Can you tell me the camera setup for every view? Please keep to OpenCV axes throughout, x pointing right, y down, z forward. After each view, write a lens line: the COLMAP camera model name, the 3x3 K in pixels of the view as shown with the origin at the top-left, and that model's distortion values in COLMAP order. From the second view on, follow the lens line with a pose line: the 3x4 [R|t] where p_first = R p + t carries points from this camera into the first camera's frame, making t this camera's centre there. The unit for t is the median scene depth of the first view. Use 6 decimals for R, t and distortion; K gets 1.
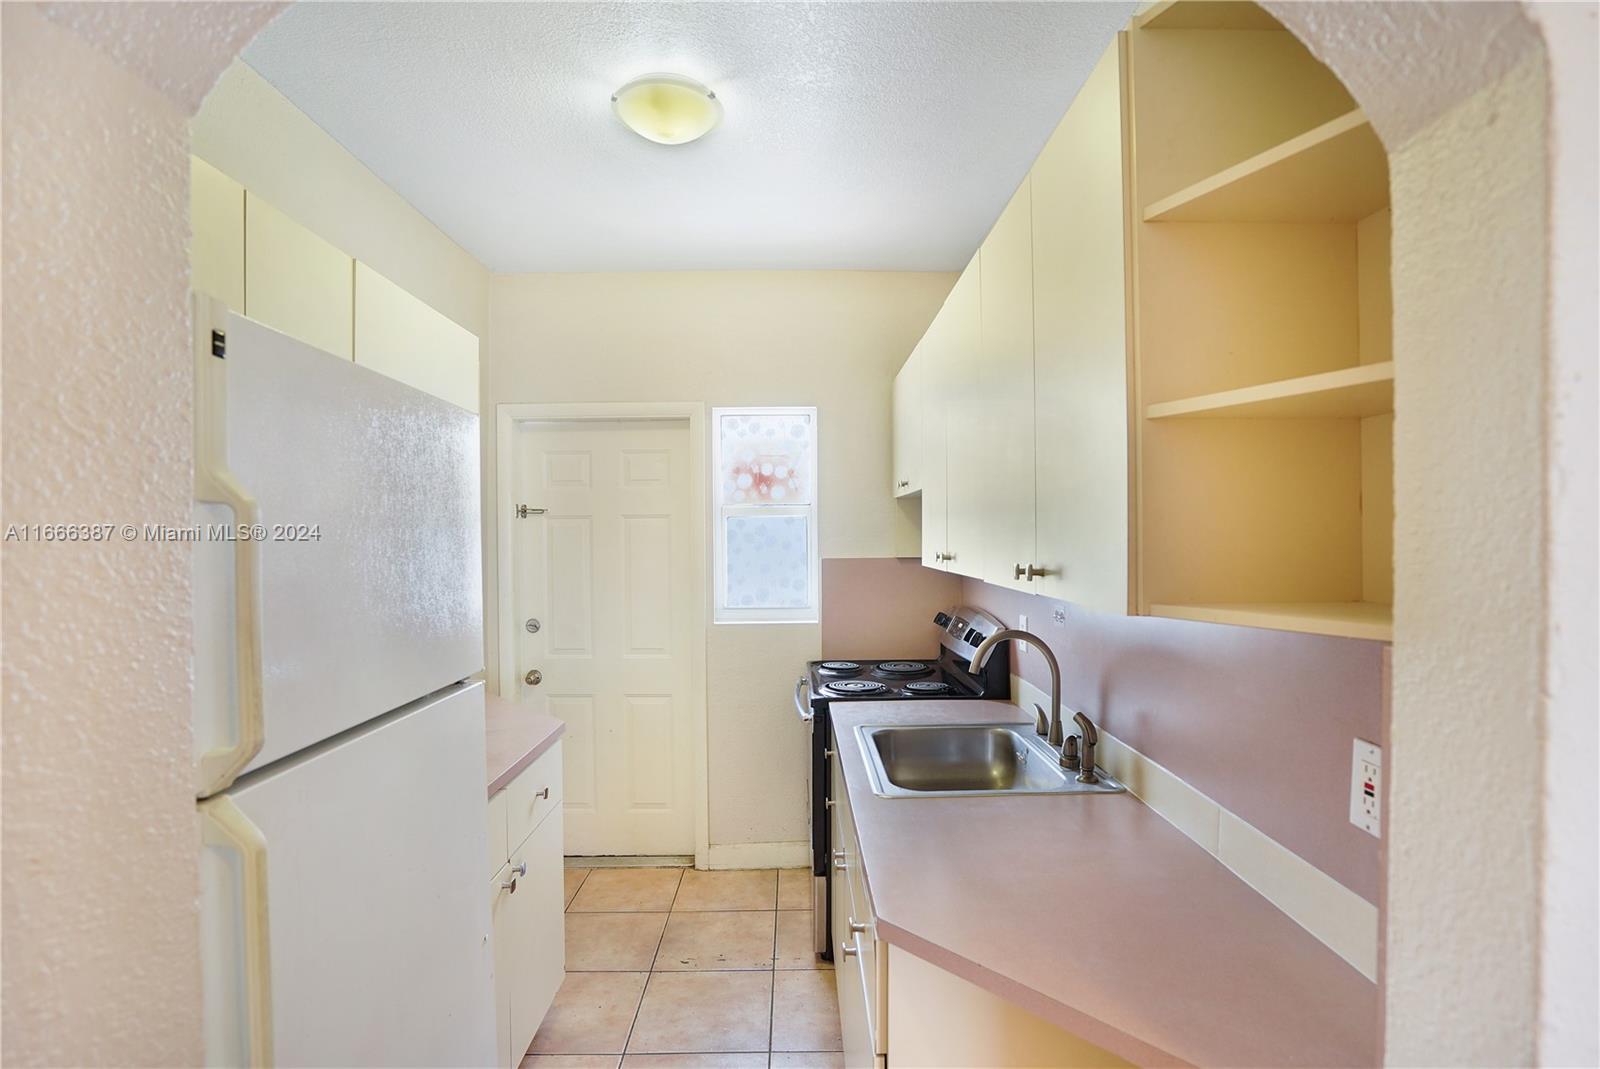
lens RADIAL K [[764.0, 0, 796.8], [0, 764.0, 543.2], [0, 0, 1]] dist [-0.066813, 0.031578]
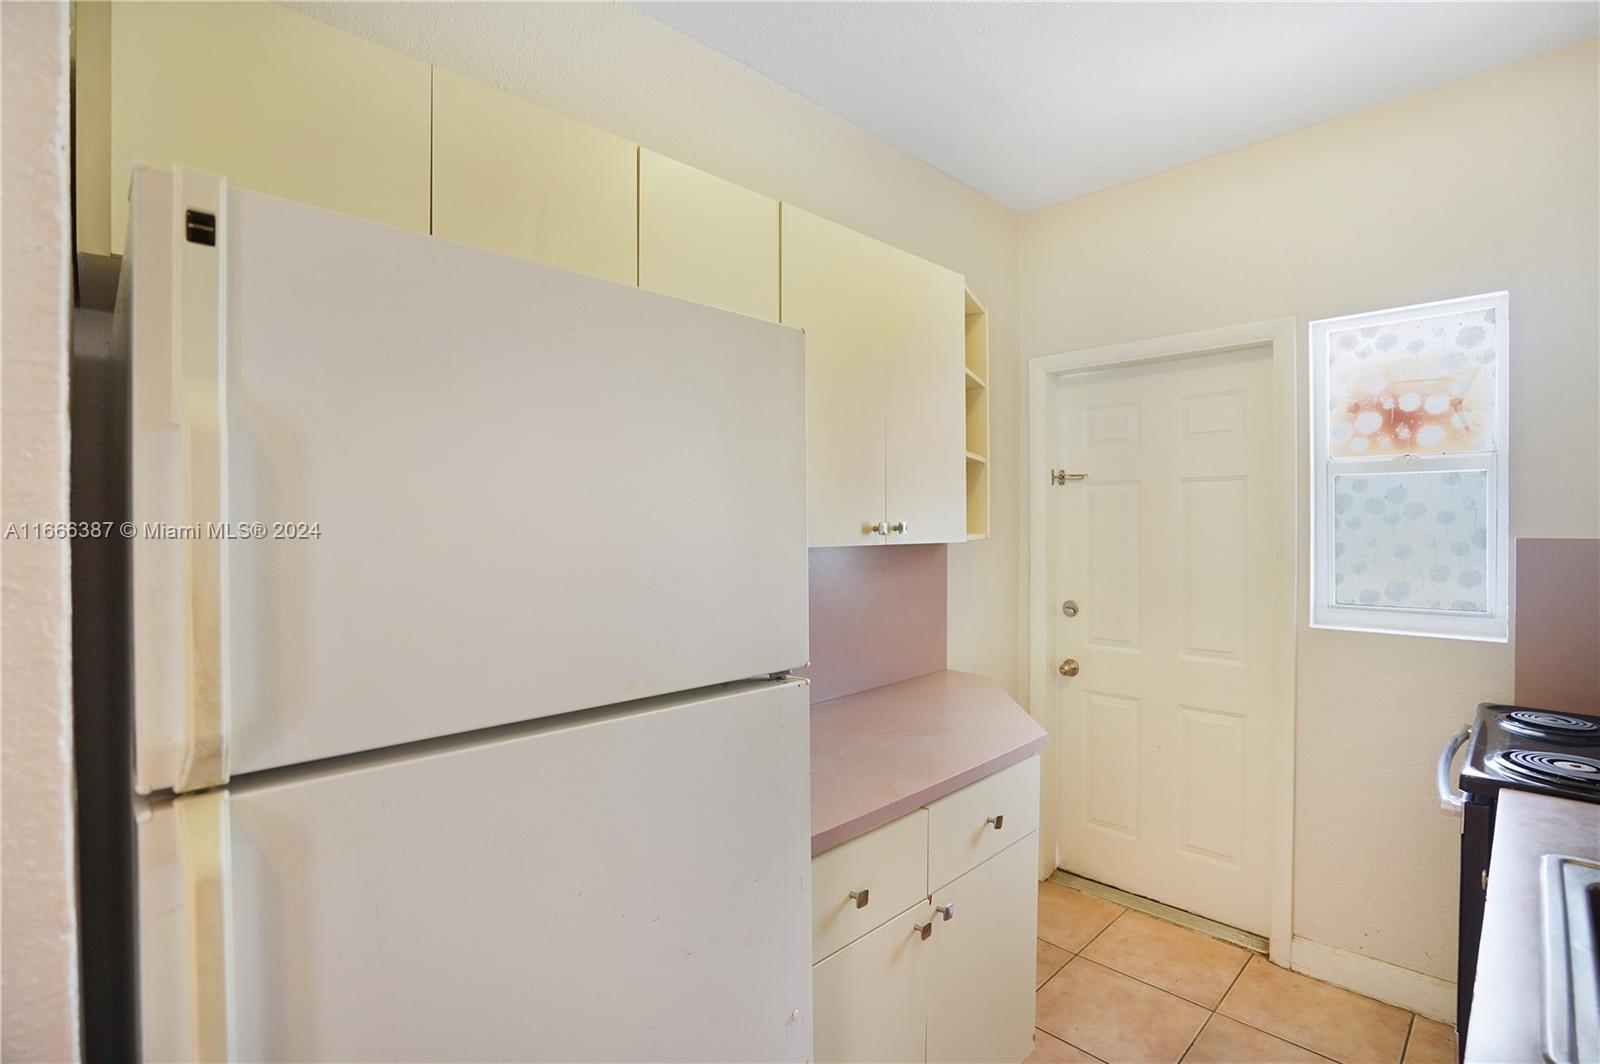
lens RADIAL K [[739.9, 0, 802.6], [0, 739.9, 527.1], [0, 0, 1]] dist [-0.057700, 0.020824]
pose [[0.692368, 0.010821, -0.721464, 0.049432], [-0.005338, 0.999937, 0.009875, 0.009059], [0.721525, -0.002986, 0.692382, 0.202767]]
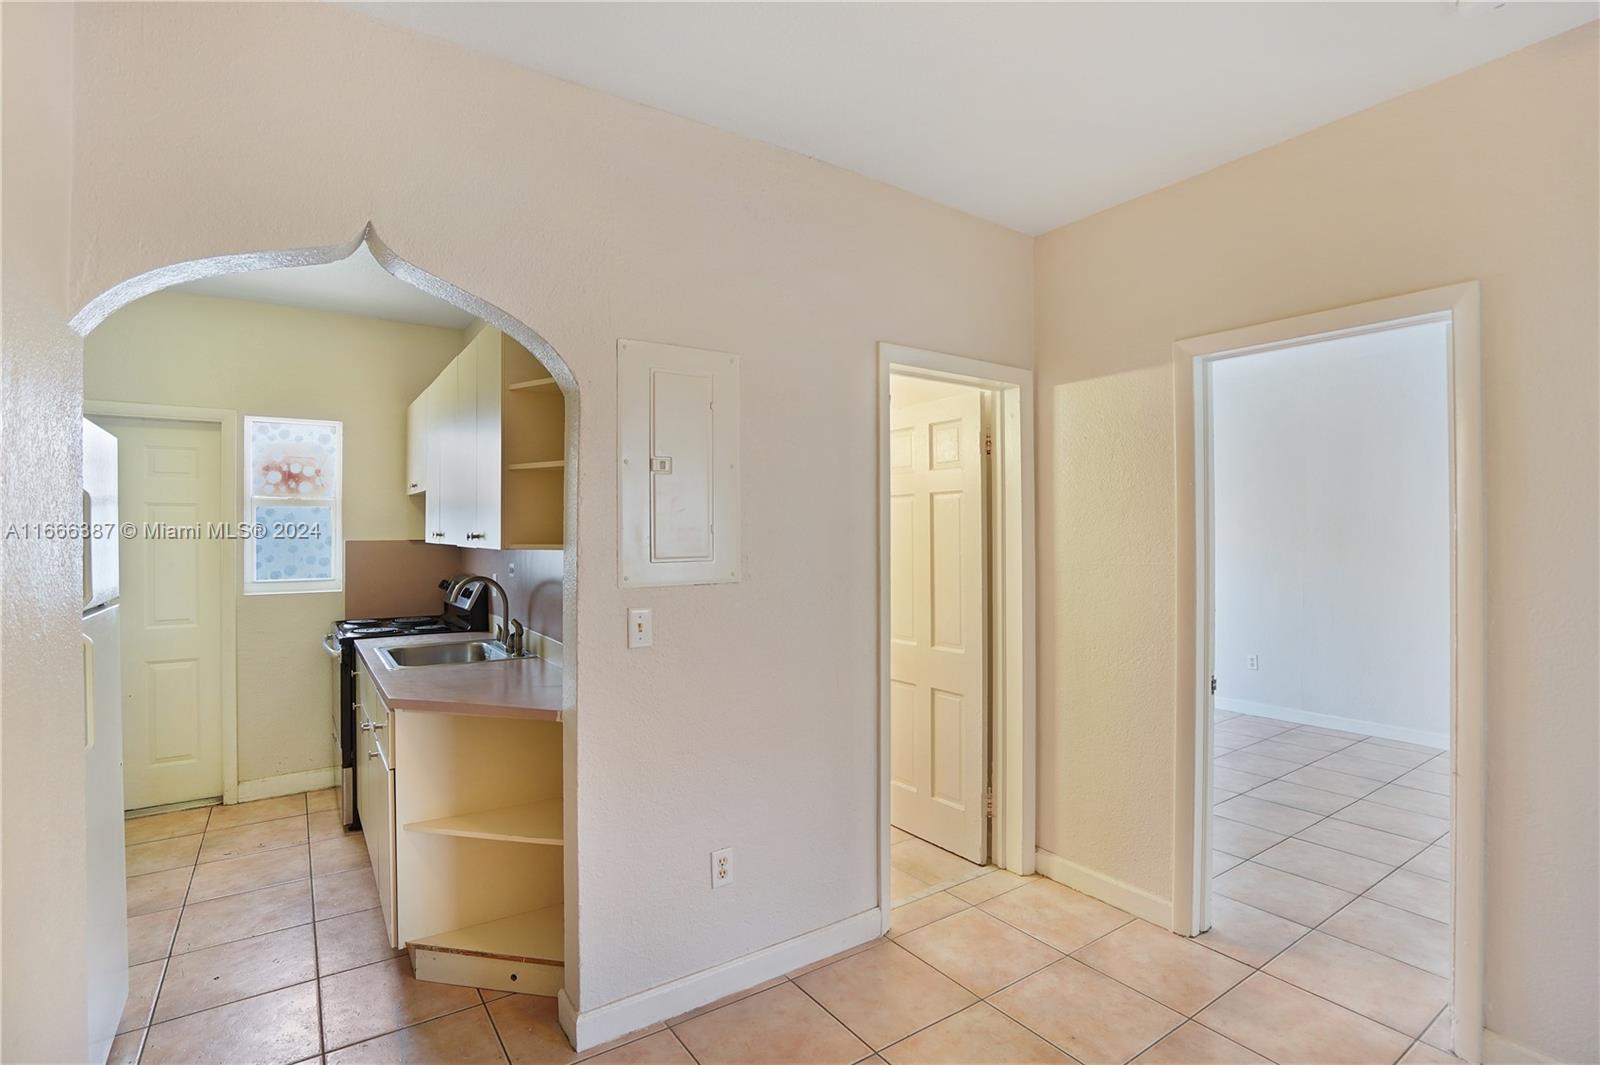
lens RADIAL K [[755.4, 0, 798.1], [0, 755.4, 527.5], [0, 0, 1]] dist [-0.061603, 0.024124]
pose [[0.827757, 0.008082, 0.561028, -0.037170], [0.000446, 0.999886, -0.015063, 0.017718], [-0.561086, 0.012719, 0.827660, -0.464695]]
